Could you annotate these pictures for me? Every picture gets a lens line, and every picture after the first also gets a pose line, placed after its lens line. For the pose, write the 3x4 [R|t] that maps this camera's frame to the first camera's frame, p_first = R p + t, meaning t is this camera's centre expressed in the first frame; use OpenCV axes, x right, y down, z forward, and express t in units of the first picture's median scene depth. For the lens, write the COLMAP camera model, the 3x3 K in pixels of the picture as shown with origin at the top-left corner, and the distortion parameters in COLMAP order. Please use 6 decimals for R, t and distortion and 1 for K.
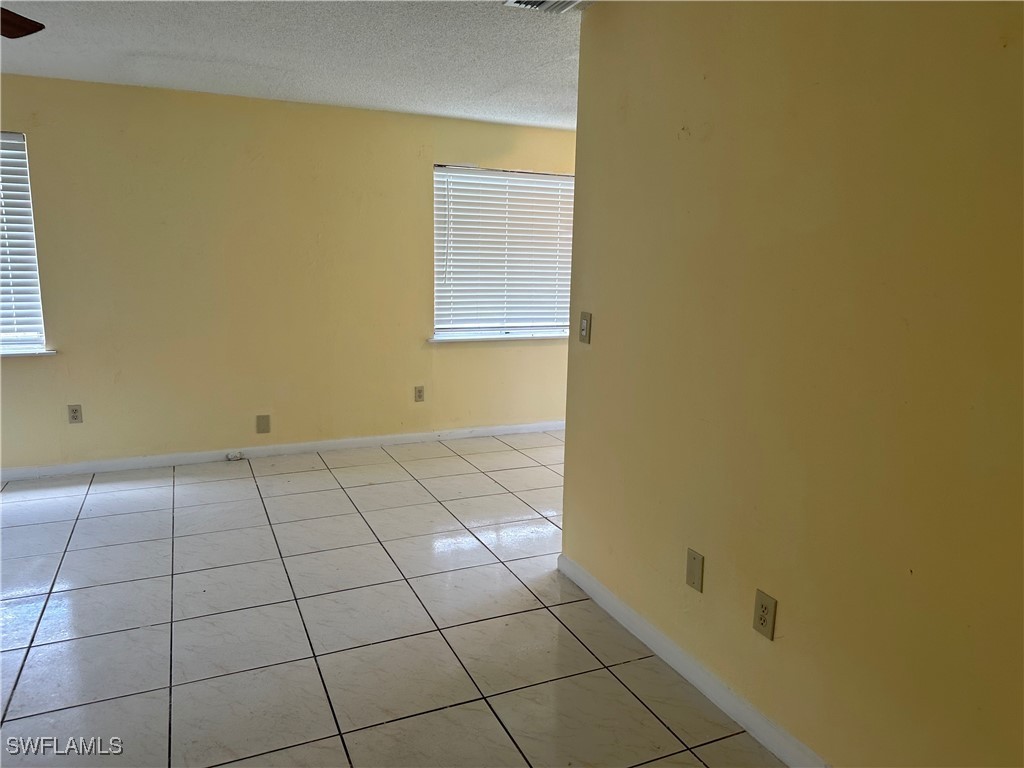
lens RADIAL K [[705.1, 0, 515.6], [0, 705.1, 390.9], [0, 0, 1]] dist [0.131460, -0.168747]
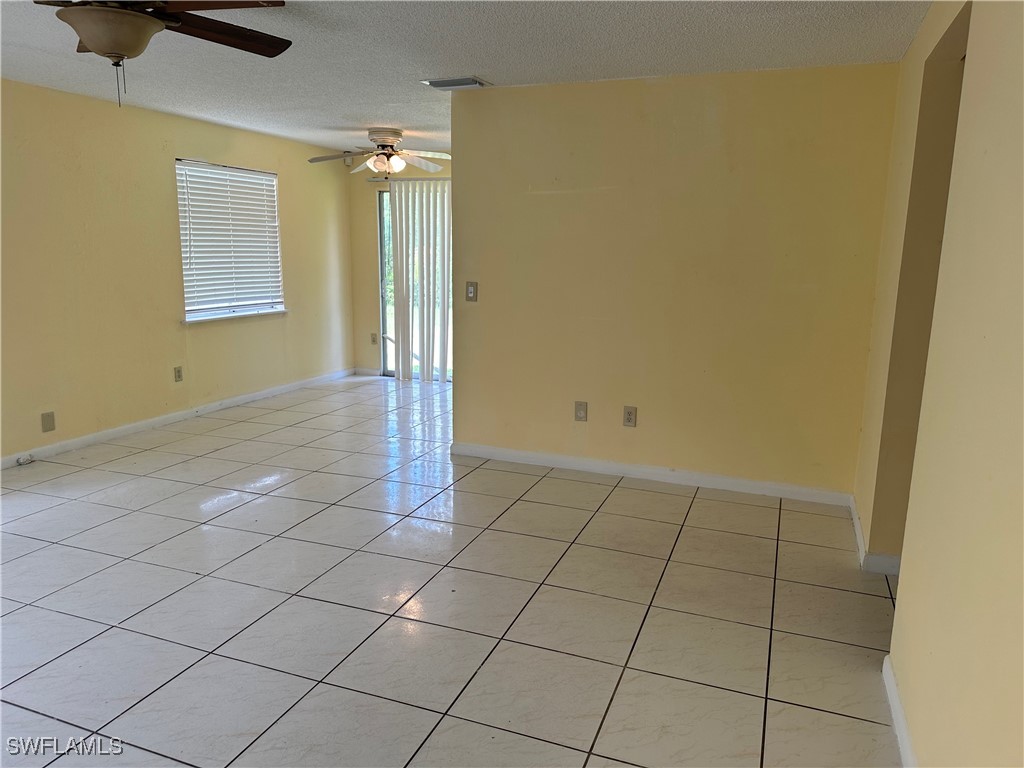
lens RADIAL K [[717.9, 0, 512.0], [0, 717.9, 390.9], [0, 0, 1]] dist [0.047067, -0.060685]
pose [[0.713620, -0.147069, 0.684922, -0.566695], [0.128948, 0.988585, 0.077922, 0.009920], [-0.688563, 0.032713, 0.724438, -0.129348]]
